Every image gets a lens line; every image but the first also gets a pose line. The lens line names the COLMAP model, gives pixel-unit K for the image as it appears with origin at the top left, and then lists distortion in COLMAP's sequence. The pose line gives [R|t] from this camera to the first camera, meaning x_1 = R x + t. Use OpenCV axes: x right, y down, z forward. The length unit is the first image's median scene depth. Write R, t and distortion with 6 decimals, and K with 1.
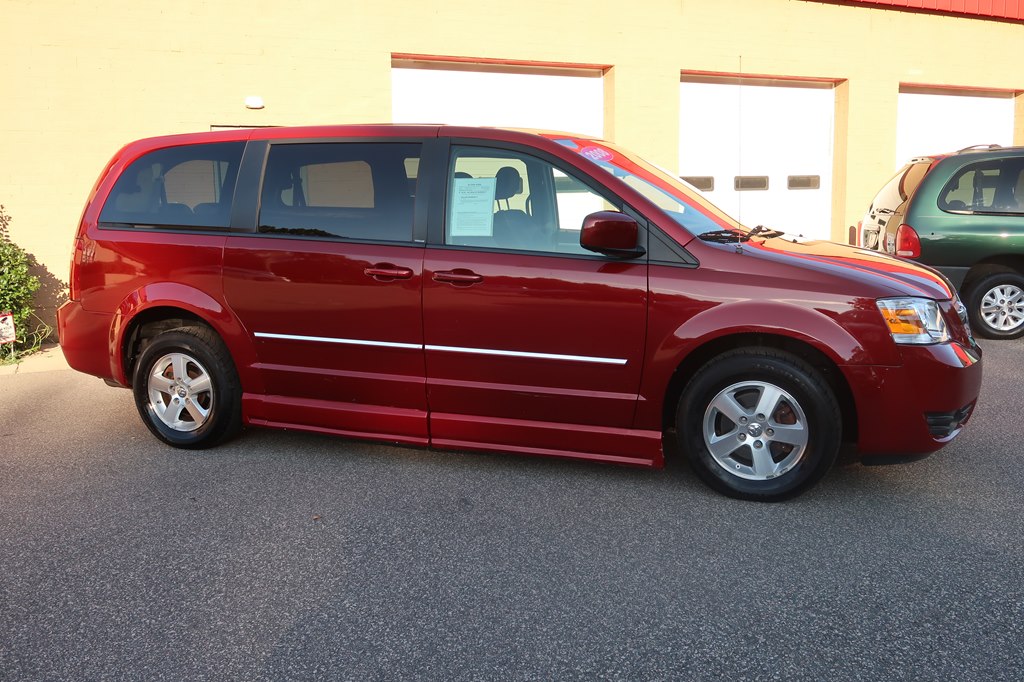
lens RADIAL K [[902.6, 0, 518.8], [0, 902.6, 338.0], [0, 0, 1]] dist [0.002163, -0.001517]
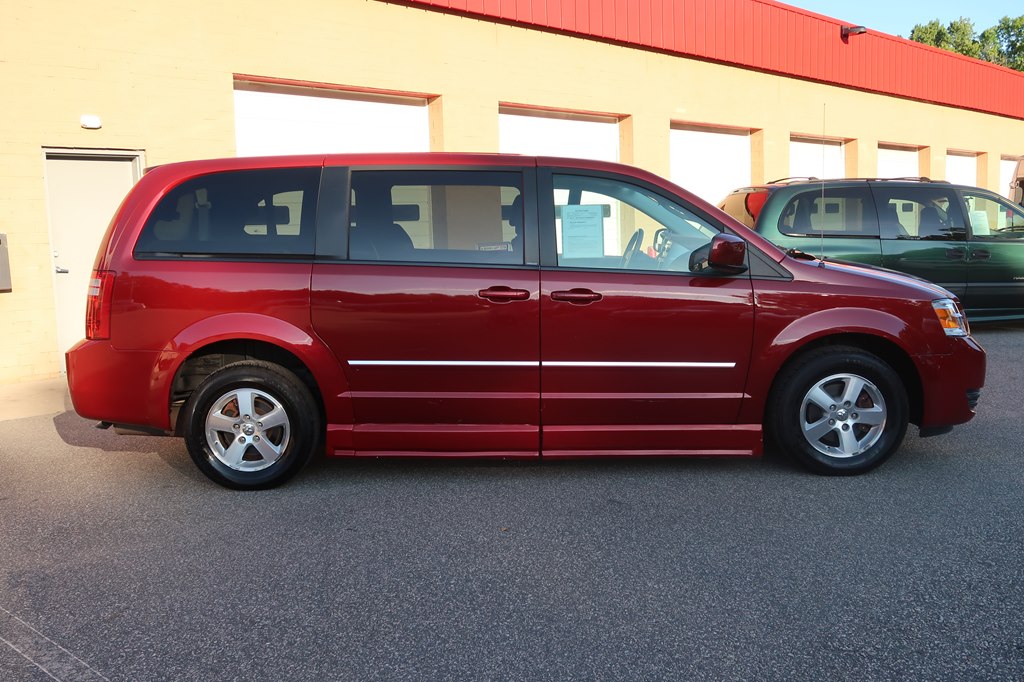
lens RADIAL K [[948.7, 0, 512.0], [0, 948.7, 341.0], [0, 0, 1]] dist [0.008053, 0.002420]
pose [[0.943883, -0.046851, 0.326939, -0.514894], [0.058436, 0.997960, -0.025694, 0.010396], [-0.325068, 0.043357, 0.944696, -0.040546]]
